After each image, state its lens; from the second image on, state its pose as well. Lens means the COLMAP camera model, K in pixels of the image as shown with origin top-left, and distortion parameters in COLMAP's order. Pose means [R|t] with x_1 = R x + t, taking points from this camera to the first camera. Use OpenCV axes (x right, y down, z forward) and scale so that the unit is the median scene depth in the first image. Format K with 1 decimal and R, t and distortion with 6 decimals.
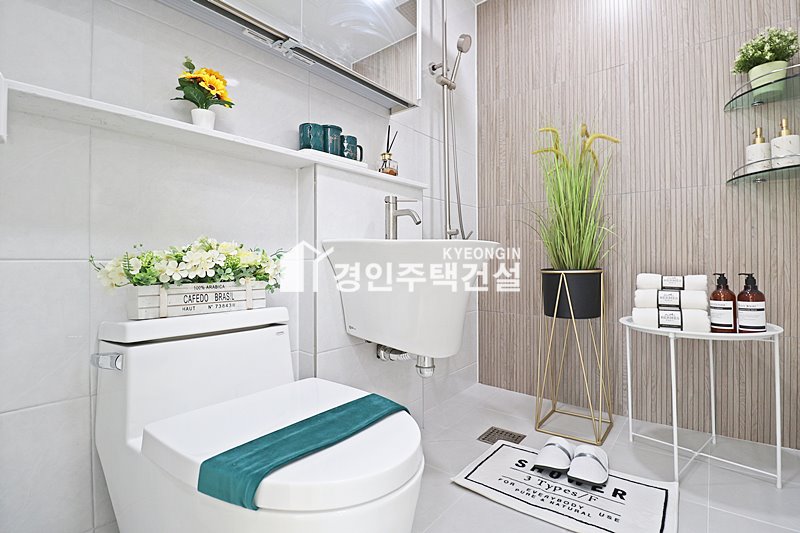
lens RADIAL K [[370.8, 0, 404.4], [0, 370.8, 262.7], [0, 0, 1]] dist [0.002113, -0.013935]
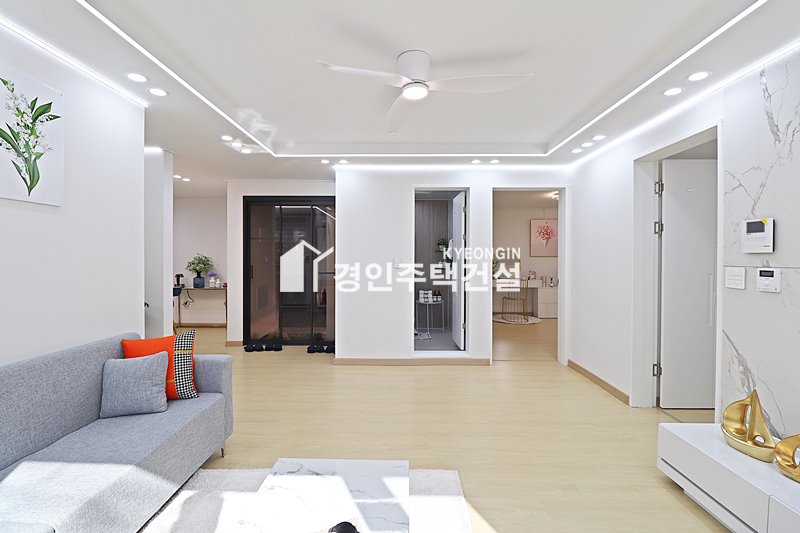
lens RADIAL K [[371.0, 0, 400.6], [0, 371.0, 259.4], [0, 0, 1]] dist [0.000444, -0.012272]
pose [[0.777290, 0.001860, 0.629140, -0.848075], [-0.008116, 0.999942, 0.007071, -0.134635], [-0.629090, -0.010602, 0.777260, -0.833103]]
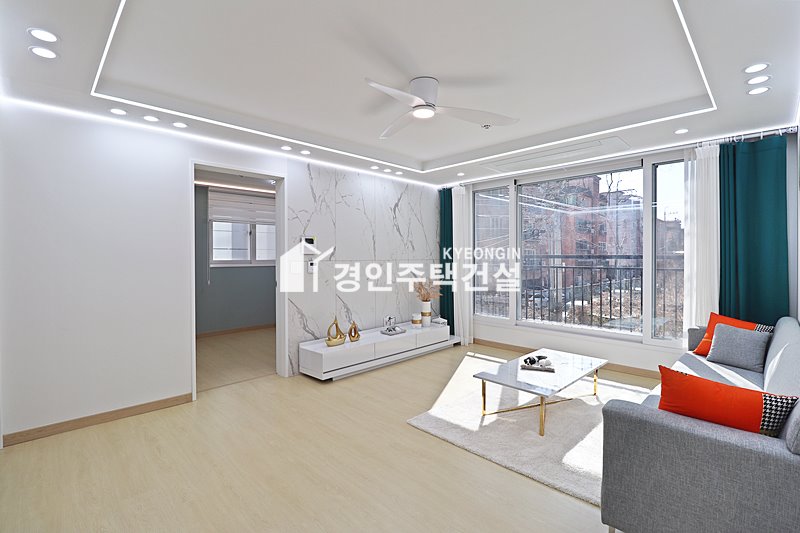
lens RADIAL K [[368.4, 0, 397.7], [0, 368.4, 260.3], [0, 0, 1]] dist [0.000433, -0.013167]
pose [[-0.994123, 0.004170, 0.108178, -0.494076], [0.004717, 0.999977, 0.004799, -0.130700], [-0.108156, 0.005281, -0.994120, 0.256738]]
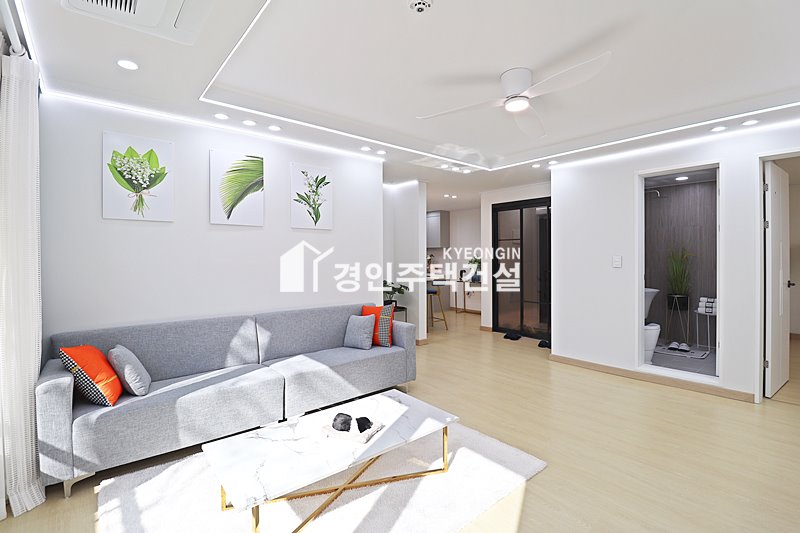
lens RADIAL K [[371.0, 0, 400.6], [0, 371.0, 259.4], [0, 0, 1]] dist [0.000444, -0.012272]
pose [[0.984083, 0.001709, -0.177699, -0.552099], [0.000360, 0.999932, 0.011614, -0.134472], [0.177707, -0.011493, 0.984016, -1.054256]]
